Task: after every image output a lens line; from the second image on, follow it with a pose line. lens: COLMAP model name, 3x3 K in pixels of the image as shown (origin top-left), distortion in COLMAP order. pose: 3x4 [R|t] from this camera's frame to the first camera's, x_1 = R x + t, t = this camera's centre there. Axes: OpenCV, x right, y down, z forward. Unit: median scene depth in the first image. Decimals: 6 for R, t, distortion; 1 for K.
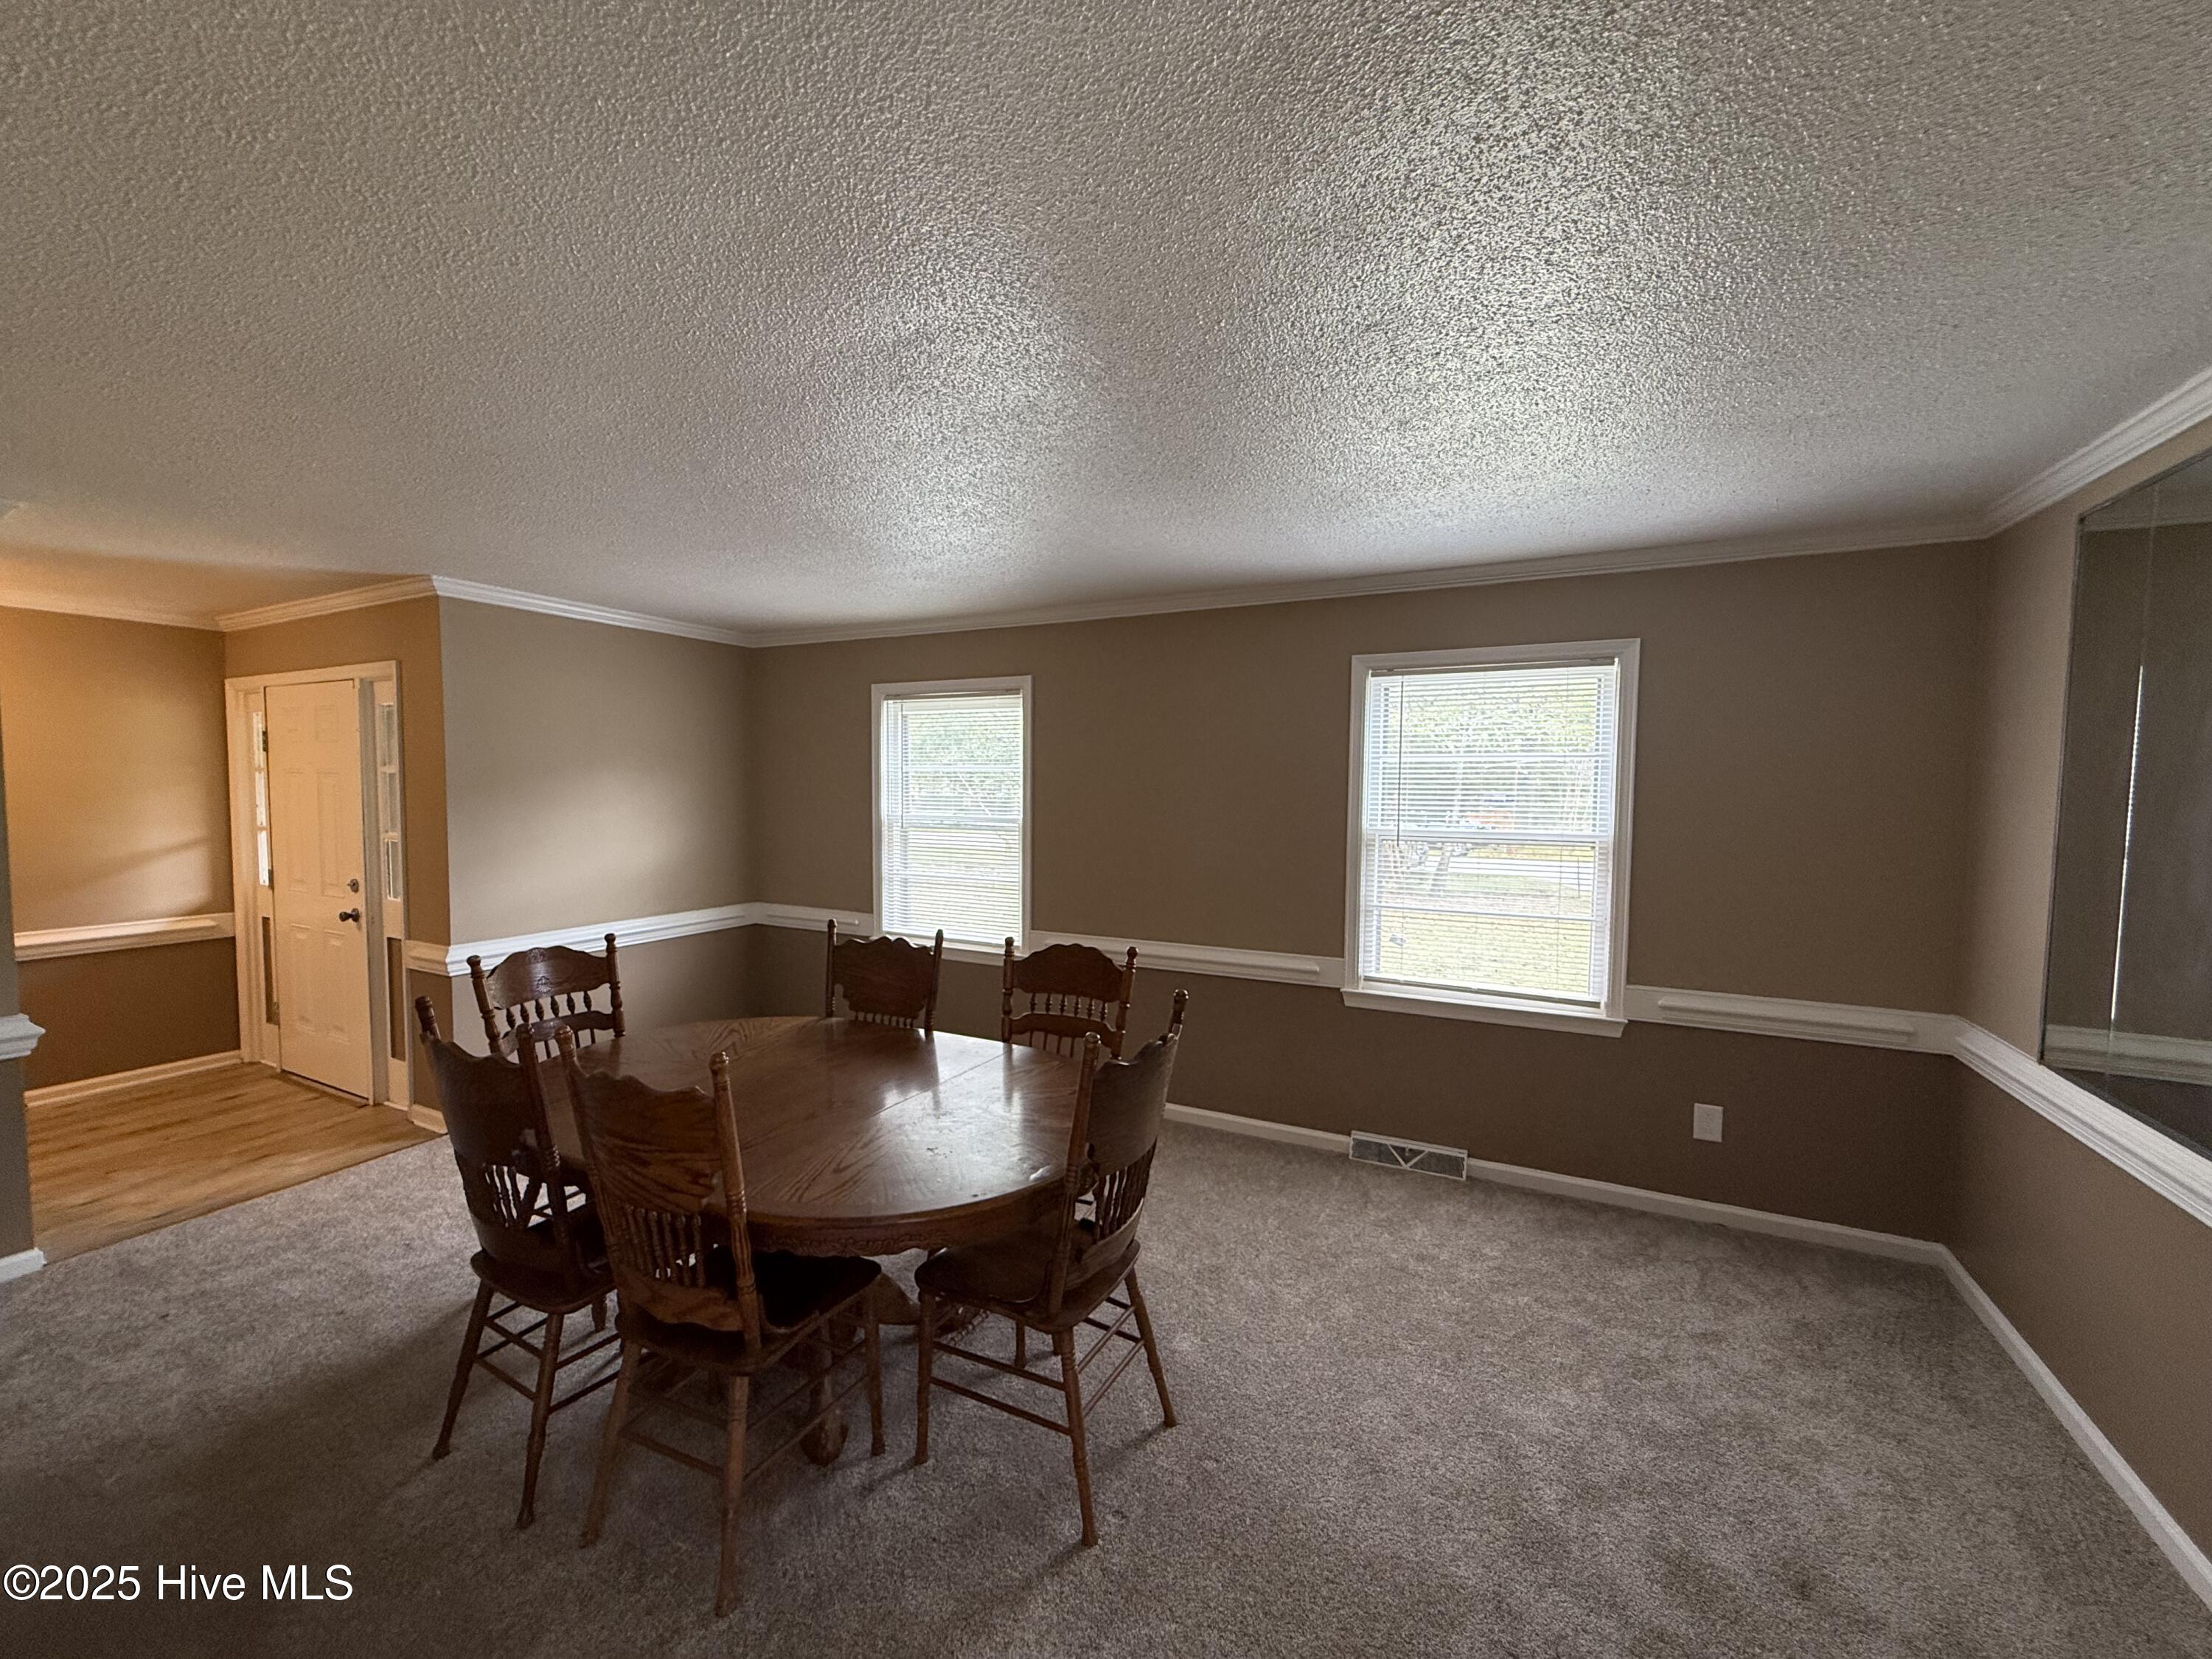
lens RADIAL K [[883.3, 0, 1102.5], [0, 883.3, 834.0], [0, 0, 1]] dist [0.000785, 0.000003]
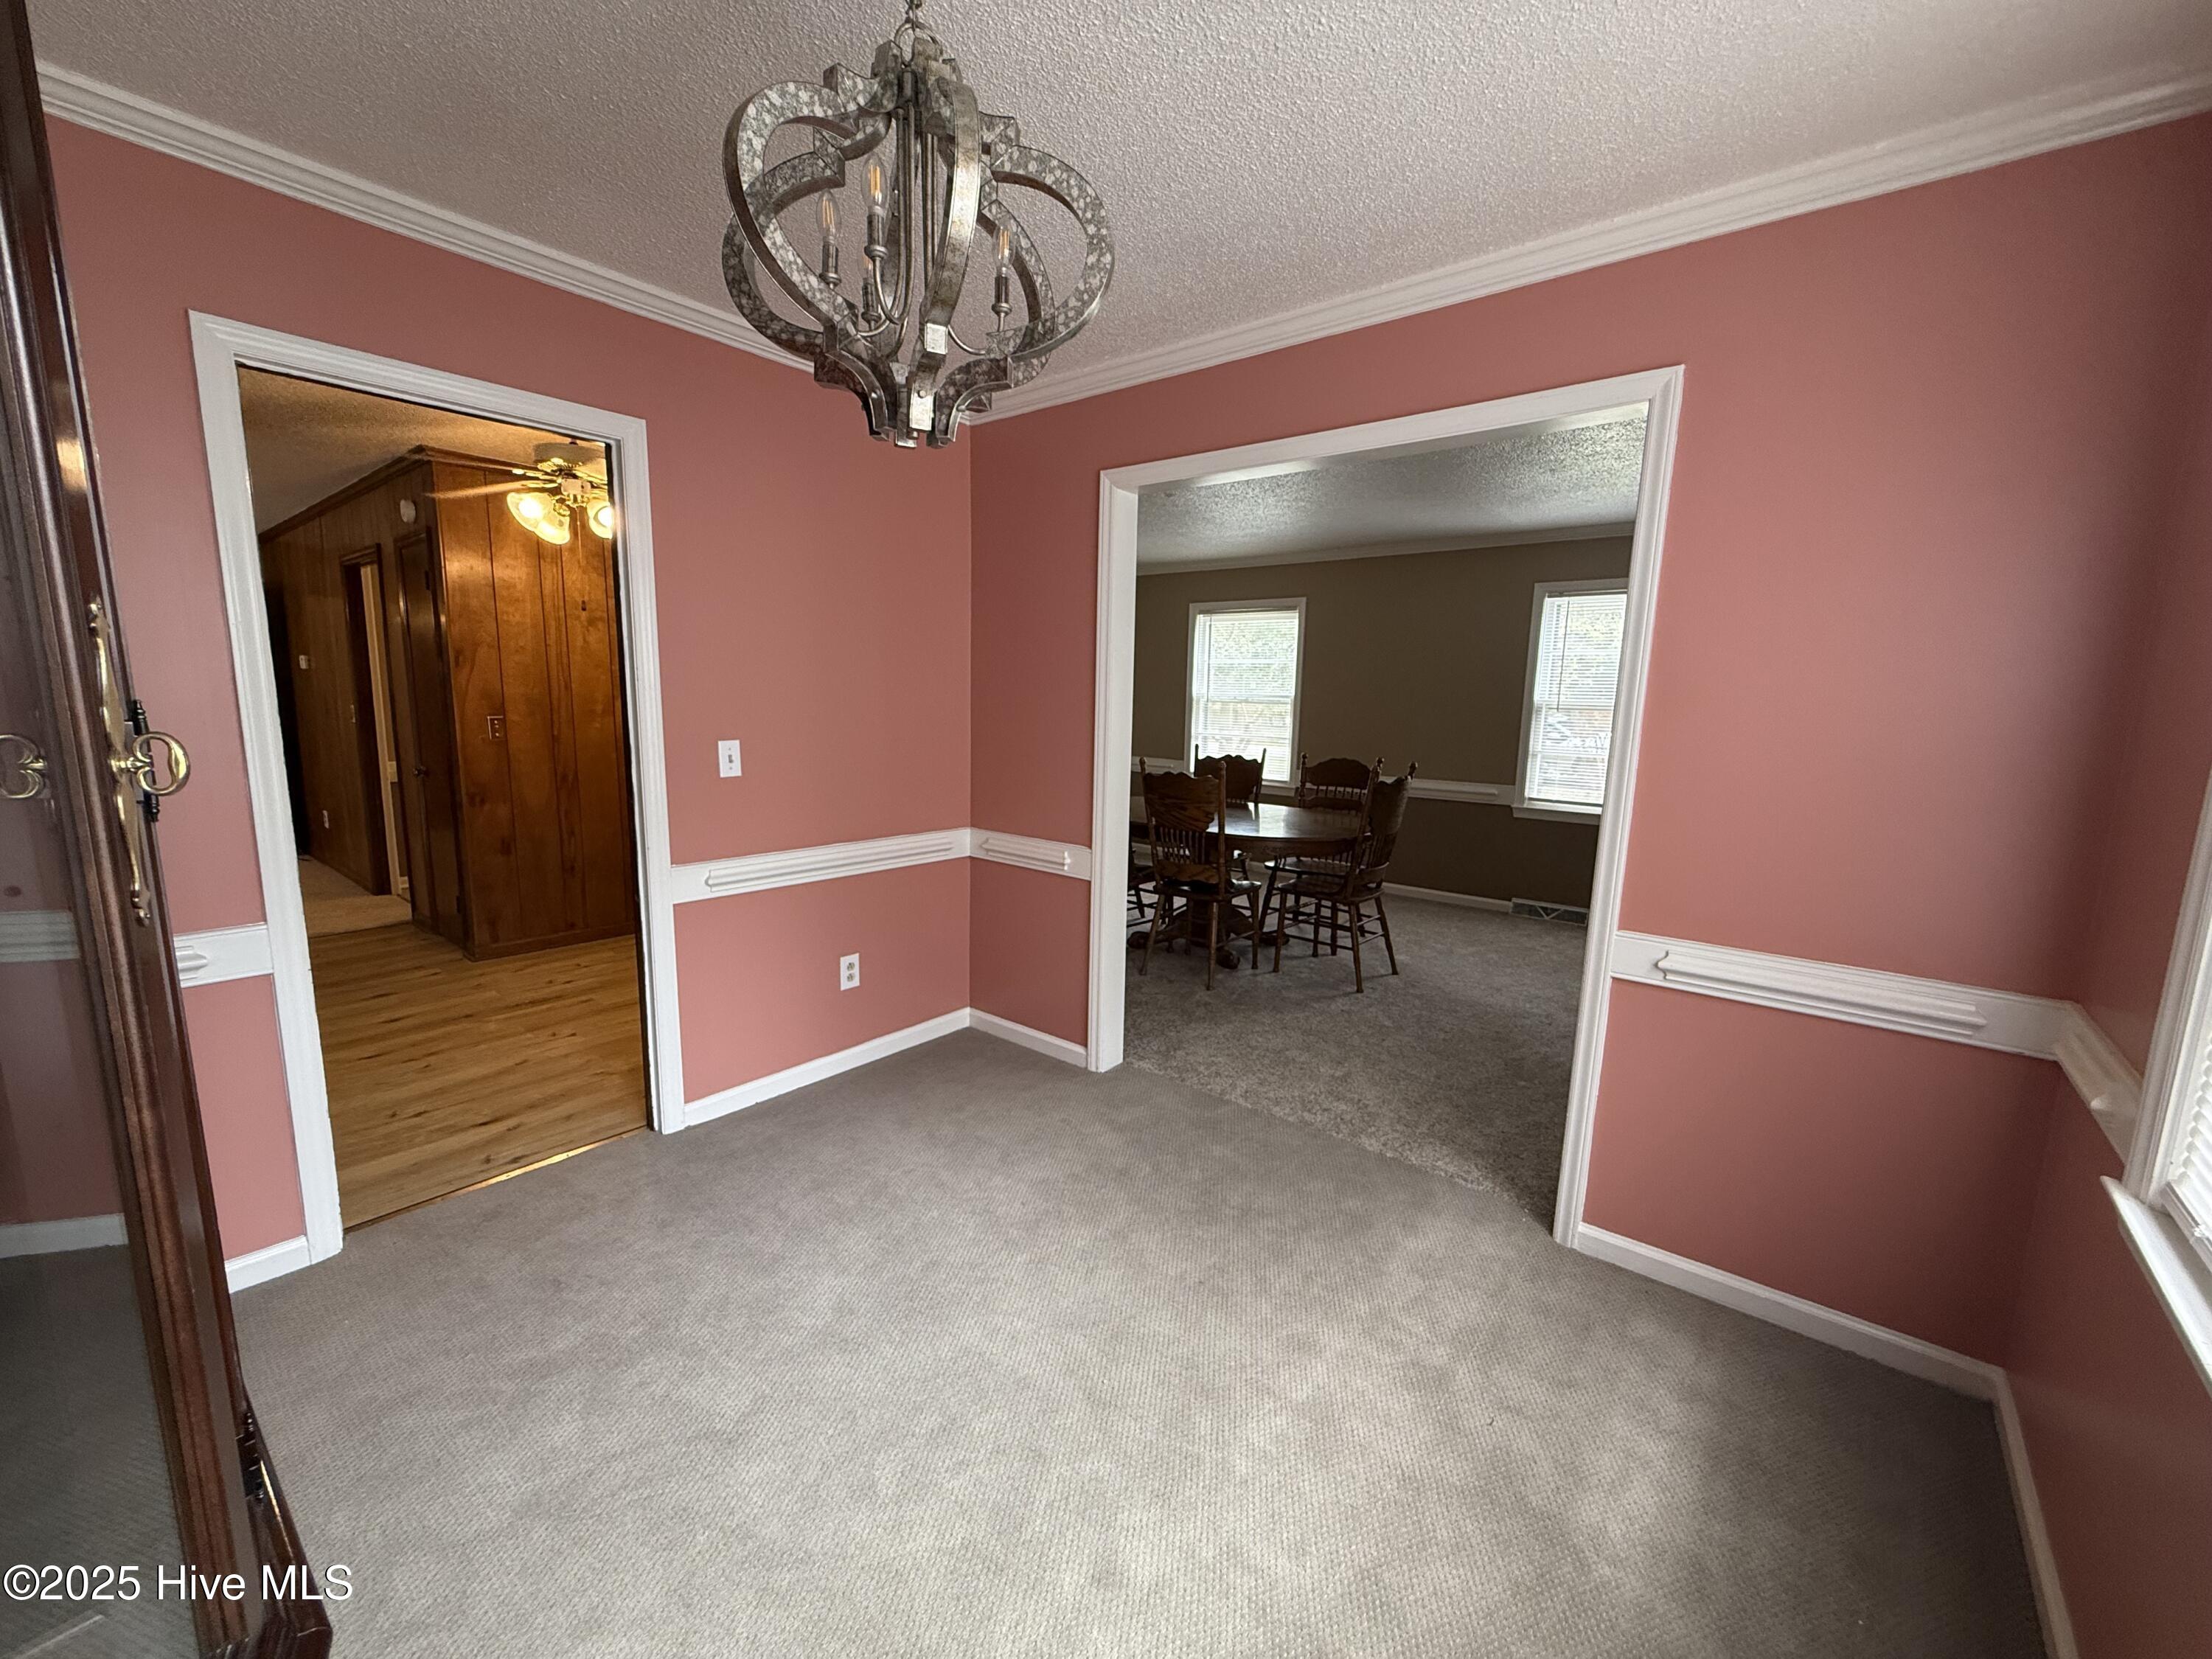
lens RADIAL K [[883.3, 0, 1102.5], [0, 883.3, 834.0], [0, 0, 1]] dist [0.000785, 0.000003]
pose [[0.977080, 0.047179, -0.207580, -0.107674], [-0.026937, 0.994695, 0.099283, 0.095902], [0.211163, -0.091416, 0.973167, -0.675569]]
